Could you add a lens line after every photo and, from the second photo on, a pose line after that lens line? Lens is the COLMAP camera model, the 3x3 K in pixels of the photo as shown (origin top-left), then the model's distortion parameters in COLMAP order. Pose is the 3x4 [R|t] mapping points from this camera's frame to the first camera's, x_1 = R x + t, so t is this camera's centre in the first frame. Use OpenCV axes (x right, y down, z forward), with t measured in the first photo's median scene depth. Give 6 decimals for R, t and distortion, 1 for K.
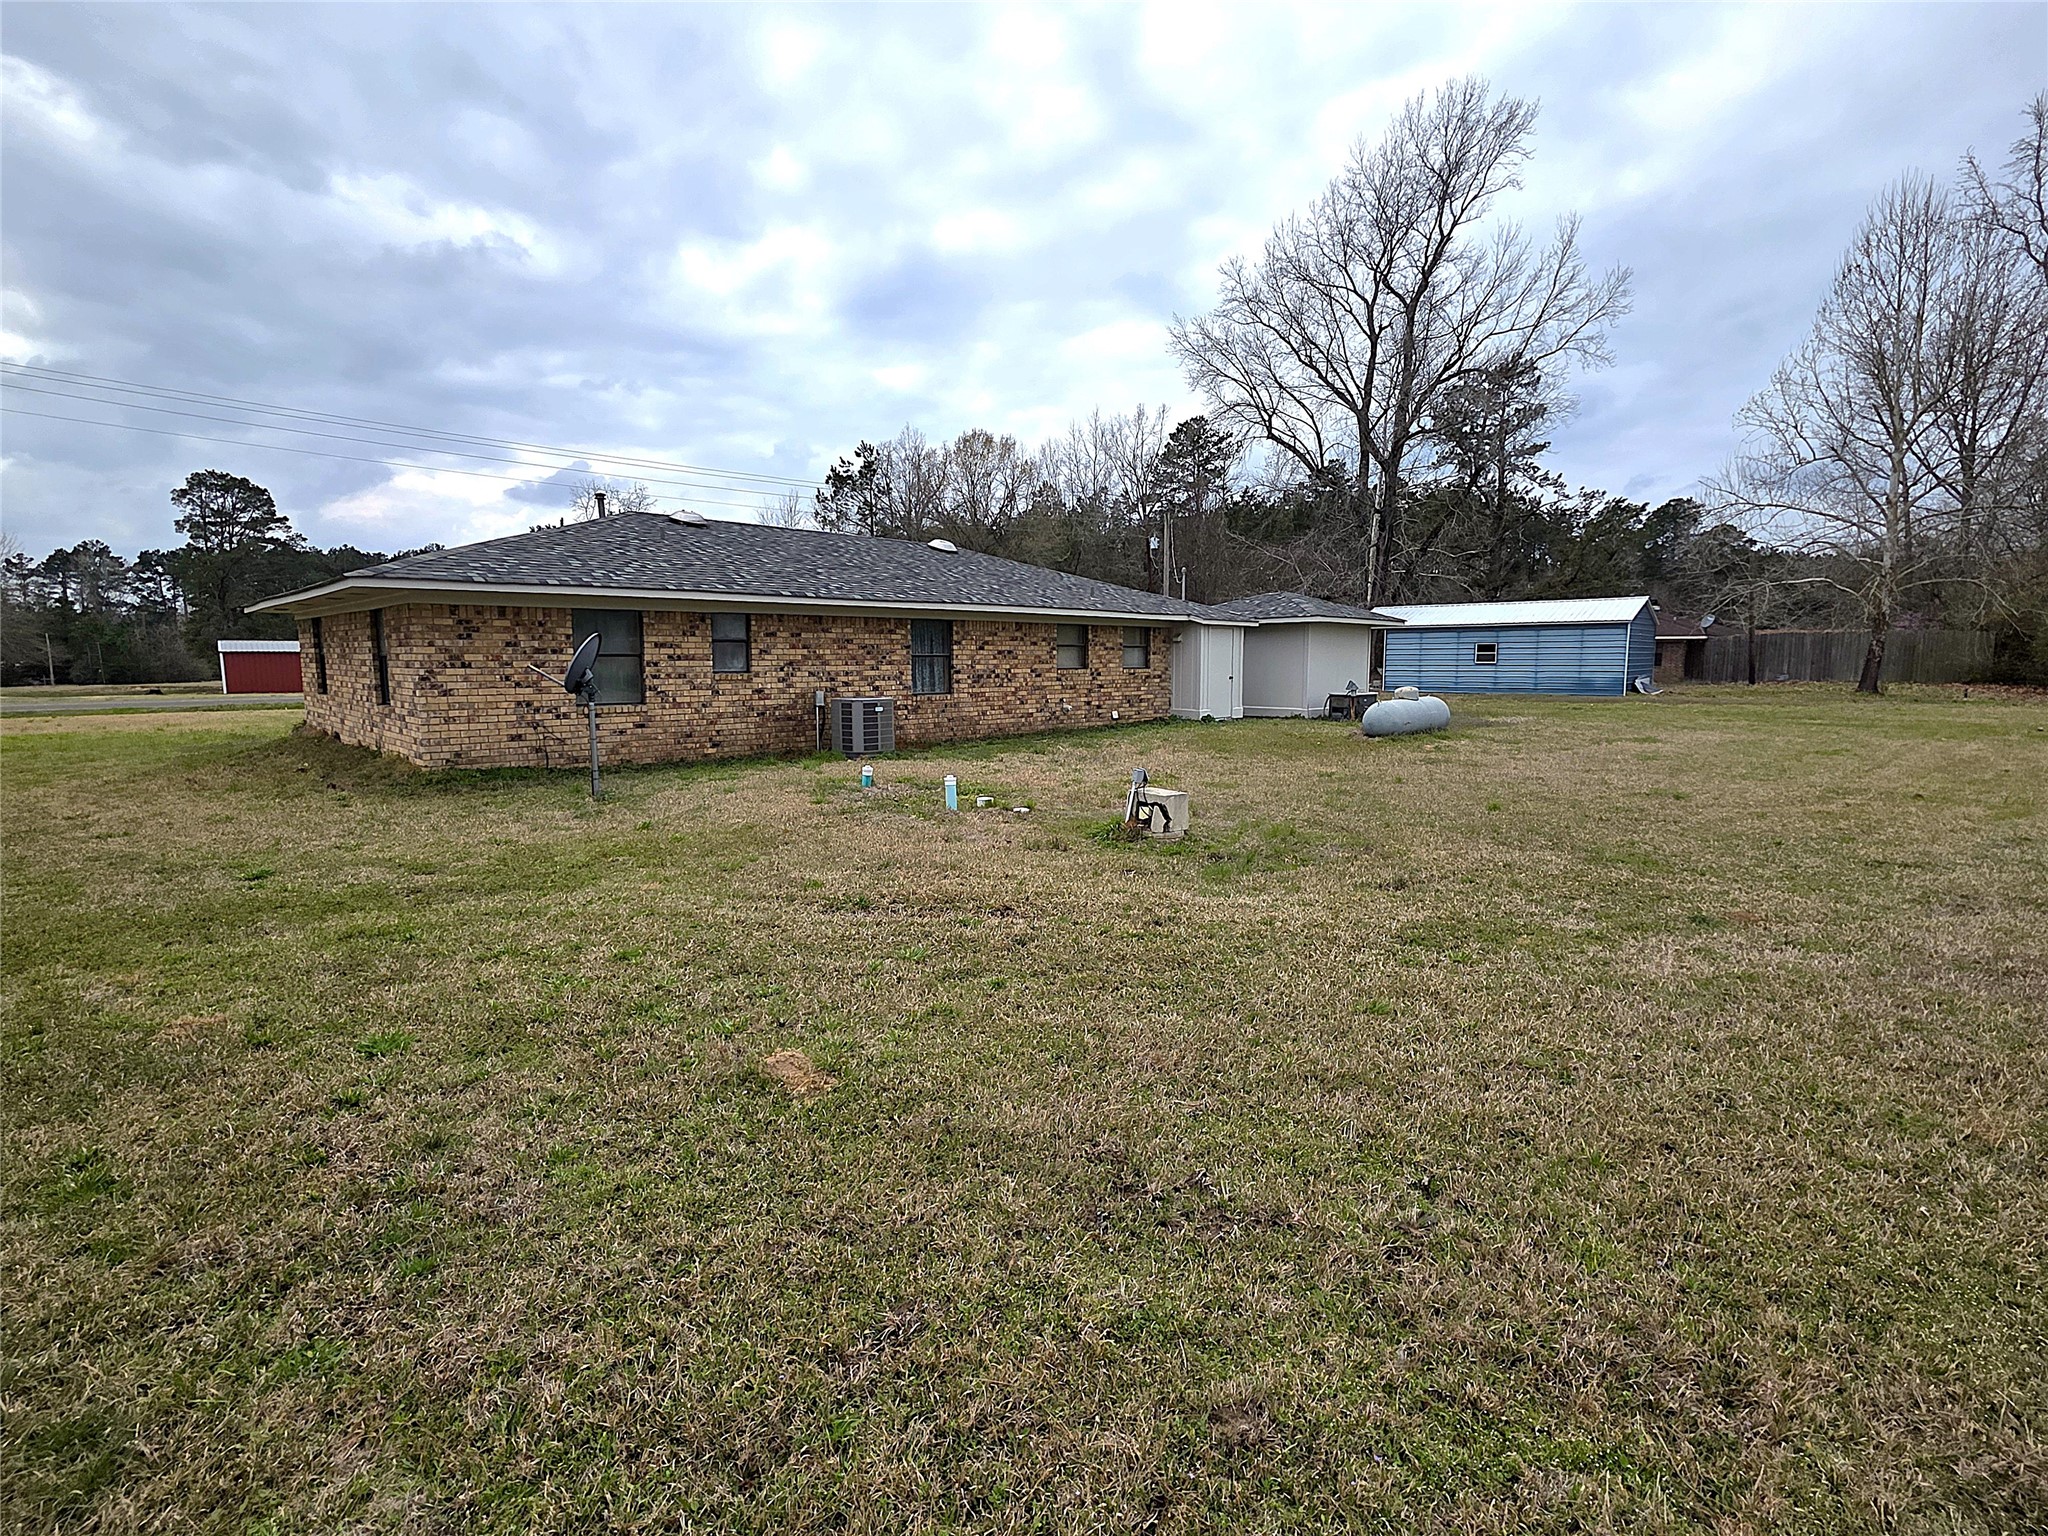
lens RADIAL K [[960.7, 0, 815.4], [0, 960.7, 761.3], [0, 0, 1]] dist [0.002439, -0.001162]
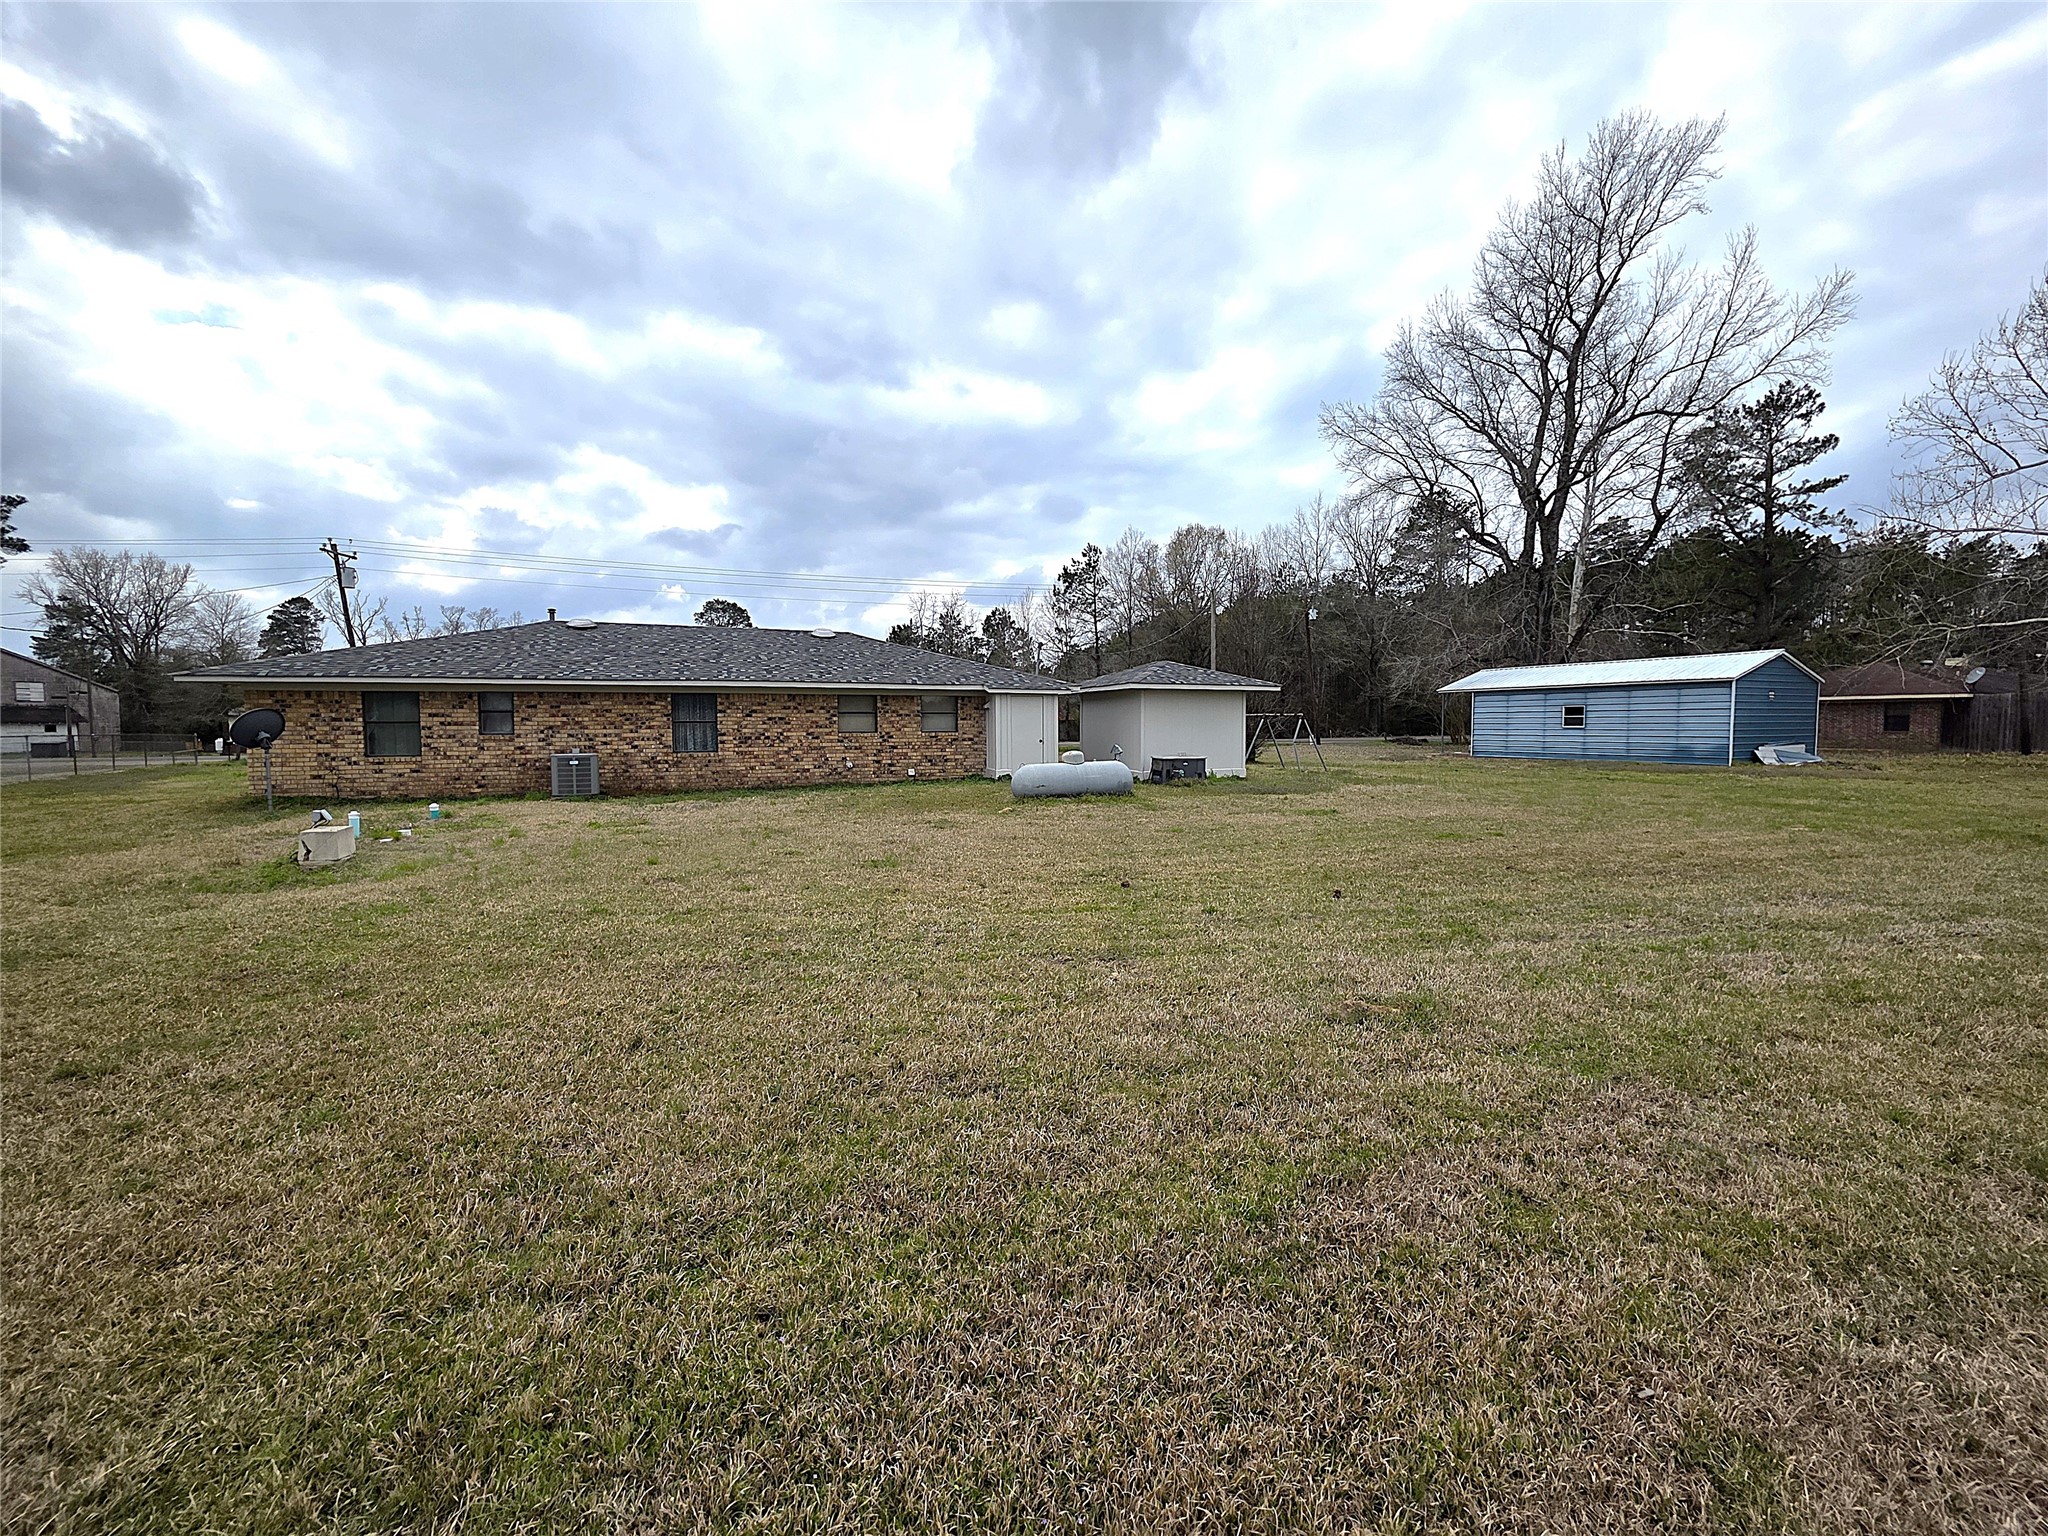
lens RADIAL K [[816.5, 0, 1015.1], [0, 816.5, 766.0], [0, 0, 1]] dist [0.008640, -0.000055]
pose [[0.932441, 0.012850, -0.361094, 0.510774], [-0.034940, 0.997891, -0.054713, -0.003991], [0.359629, 0.063633, 0.930923, 0.082800]]
